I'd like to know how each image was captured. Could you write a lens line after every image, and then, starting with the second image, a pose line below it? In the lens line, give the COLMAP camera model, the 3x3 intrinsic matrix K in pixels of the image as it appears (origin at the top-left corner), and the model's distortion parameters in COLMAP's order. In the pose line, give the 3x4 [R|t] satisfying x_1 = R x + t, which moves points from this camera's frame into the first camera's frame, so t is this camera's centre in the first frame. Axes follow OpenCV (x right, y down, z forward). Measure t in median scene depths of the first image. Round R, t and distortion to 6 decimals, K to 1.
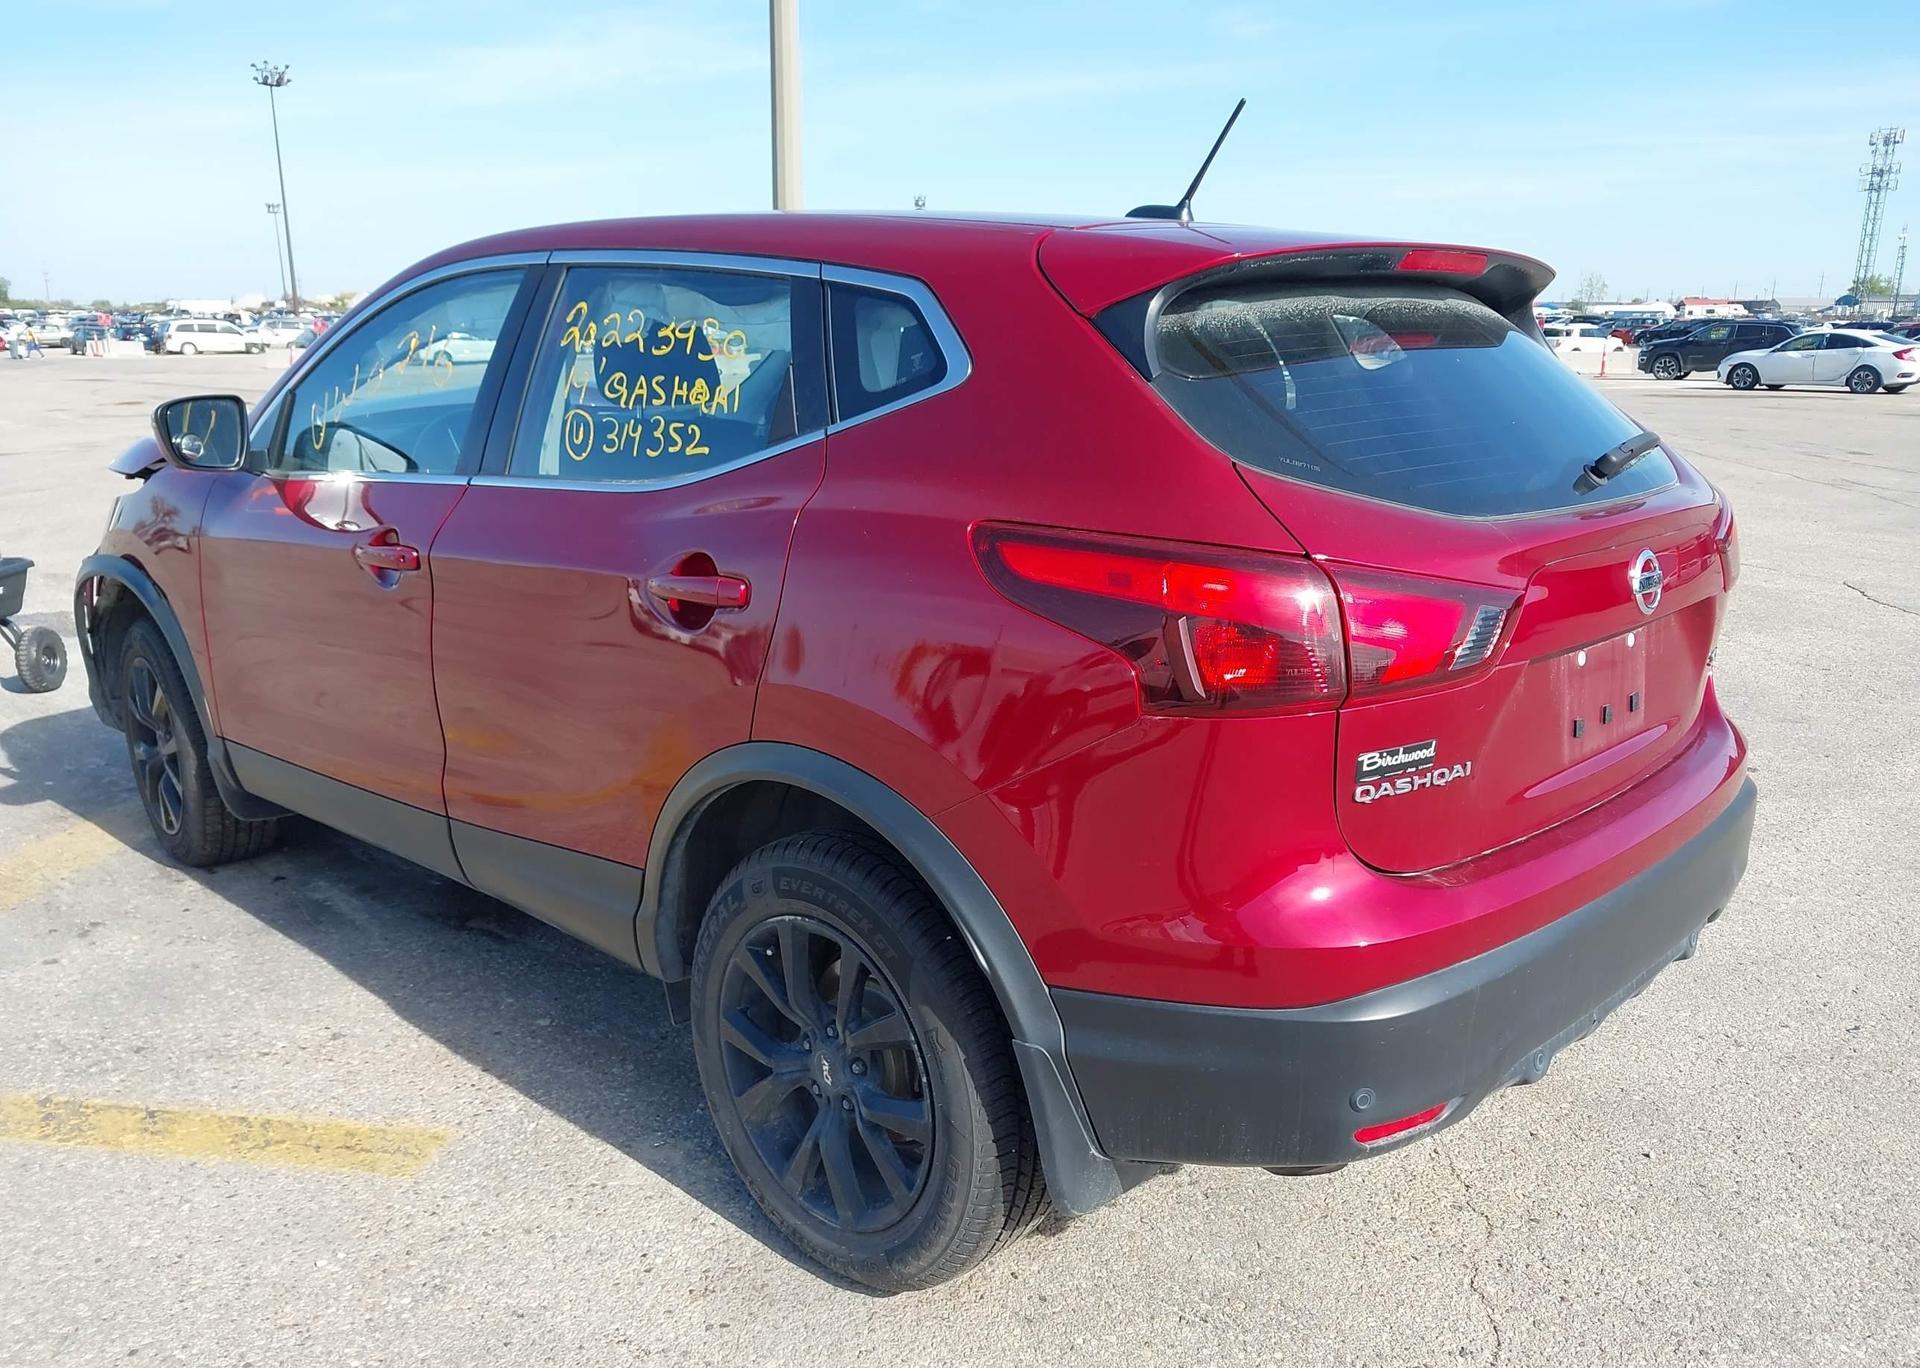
lens RADIAL K [[1538.2, 0, 961.7], [0, 1538.2, 741.7], [0, 0, 1]] dist [0.047728, -0.060124]
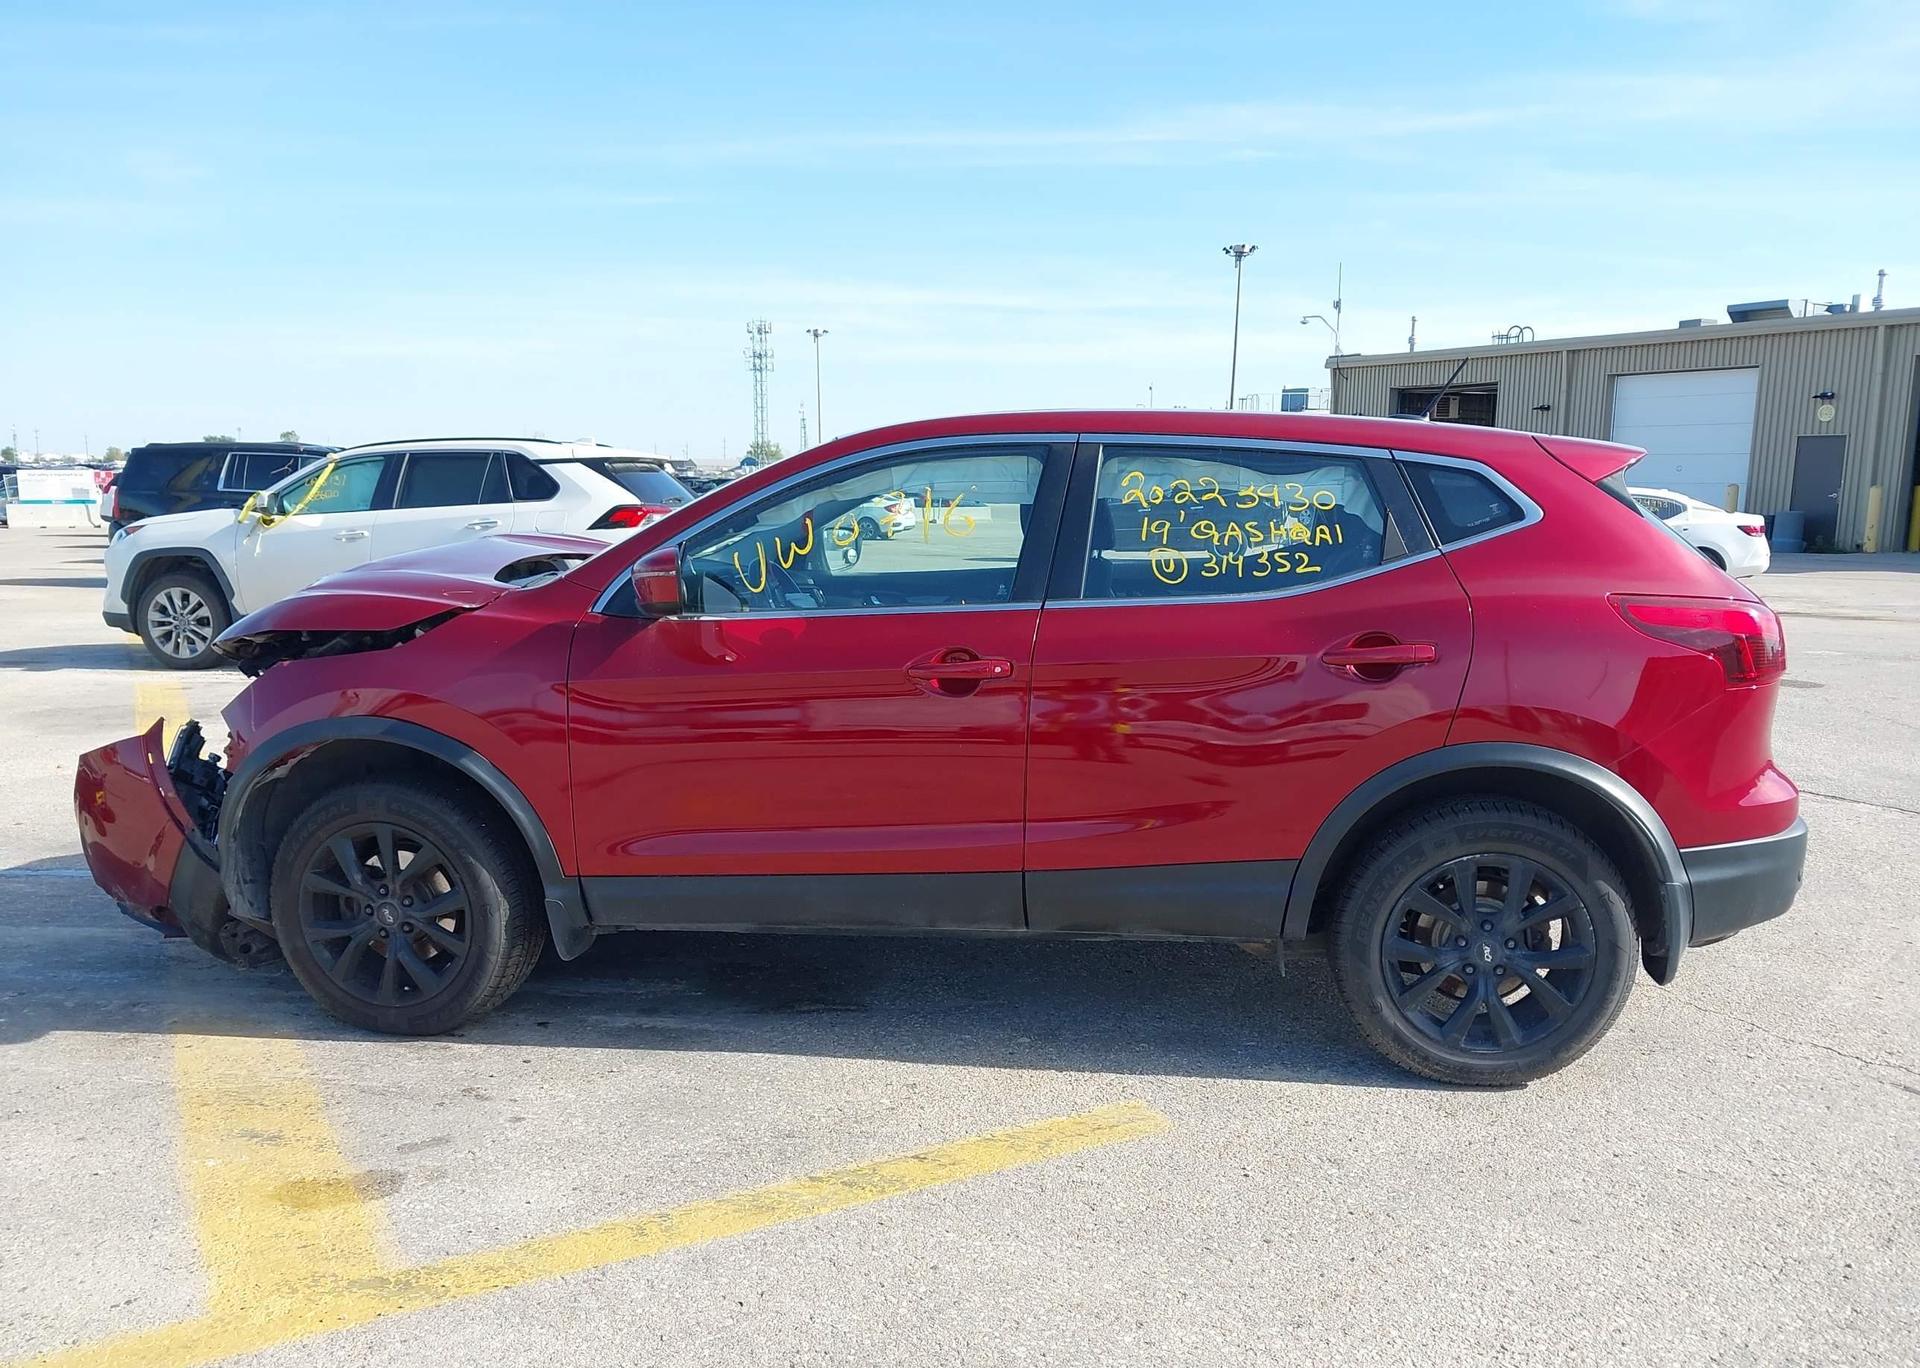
lens RADIAL K [[1525.2, 0, 966.4], [0, 1525.2, 740.5], [0, 0, 1]] dist [0.087496, -0.128726]
pose [[0.799643, -0.097420, 0.592520, -1.356860], [0.152909, 0.987259, -0.044038, -0.011251], [-0.580681, 0.125816, 0.804351, 0.020172]]
